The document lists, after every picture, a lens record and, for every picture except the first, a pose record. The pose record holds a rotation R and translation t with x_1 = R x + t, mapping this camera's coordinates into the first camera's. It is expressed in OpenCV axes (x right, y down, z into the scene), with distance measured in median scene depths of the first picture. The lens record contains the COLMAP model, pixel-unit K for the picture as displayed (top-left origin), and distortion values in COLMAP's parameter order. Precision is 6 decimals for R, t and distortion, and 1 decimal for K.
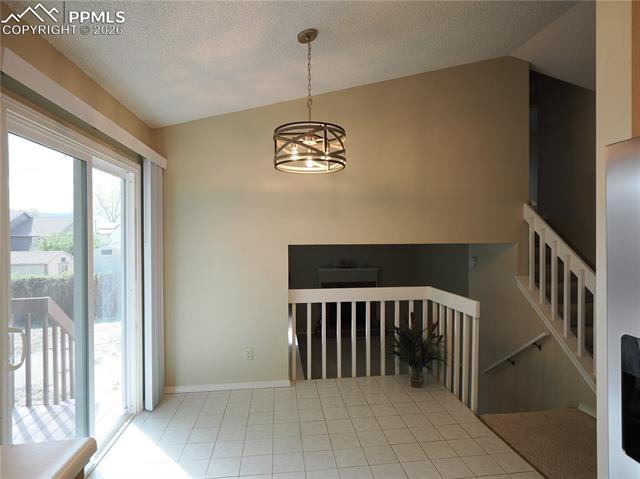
lens RADIAL K [[359.4, 0, 320.0], [0, 359.4, 239.5], [0, 0, 1]] dist [0.033459, 0.000093]
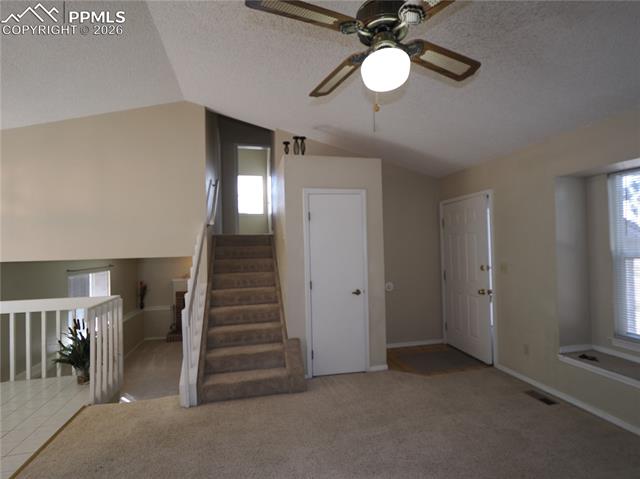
lens RADIAL K [[333.3, 0, 320.0], [0, 333.3, 239.5], [0, 0, 1]] dist [0.000203, -0.000537]
pose [[0.995366, -0.016599, 0.094712, 0.904162], [0.018877, 0.999552, -0.023207, -0.013727], [-0.094285, 0.024887, 0.995234, -0.129568]]
